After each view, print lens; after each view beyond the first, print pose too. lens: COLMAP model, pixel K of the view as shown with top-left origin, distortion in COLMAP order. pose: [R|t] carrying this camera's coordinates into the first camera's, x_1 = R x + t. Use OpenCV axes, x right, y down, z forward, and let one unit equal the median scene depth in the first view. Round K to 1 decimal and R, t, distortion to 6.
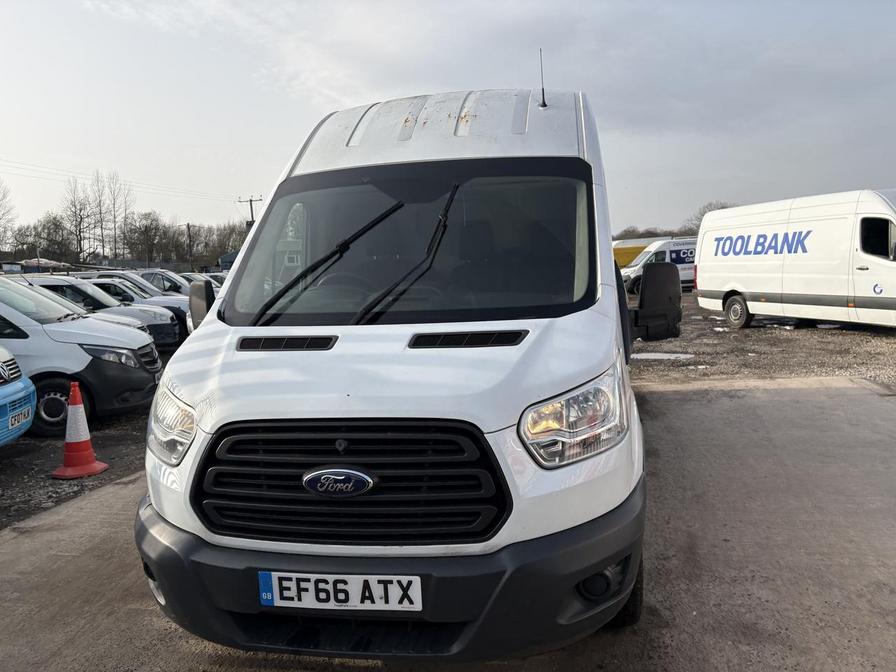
lens RADIAL K [[668.1, 0, 450.9], [0, 668.1, 336.5], [0, 0, 1]] dist [0.037172, -0.038092]
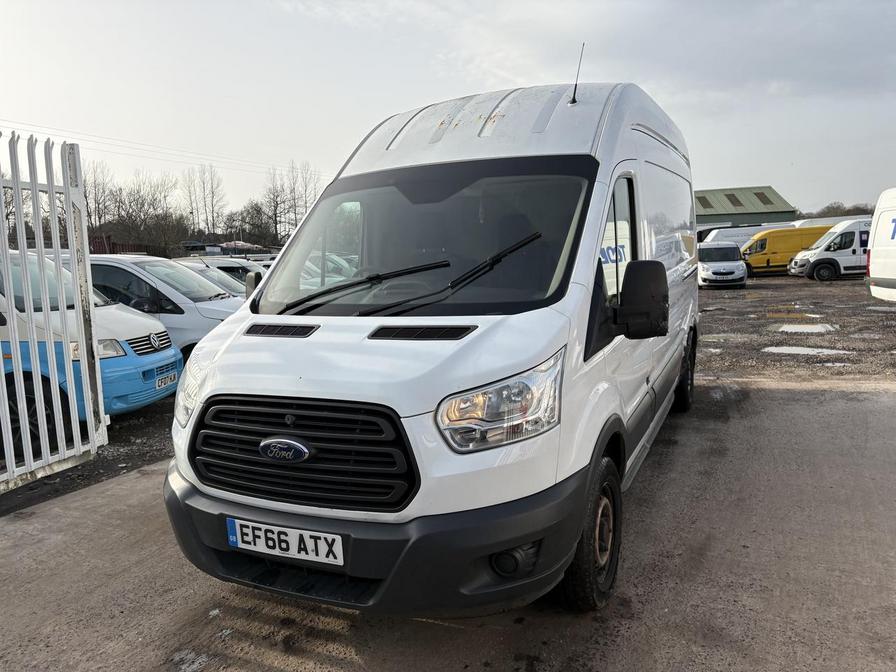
lens RADIAL K [[668.1, 0, 448.6], [0, 668.1, 337.2], [0, 0, 1]] dist [0.037172, -0.038092]
pose [[0.965741, 0.036247, -0.256963, 0.307555], [-0.028559, 0.999028, 0.033589, -0.023213], [0.257930, -0.025100, 0.965837, -0.049502]]
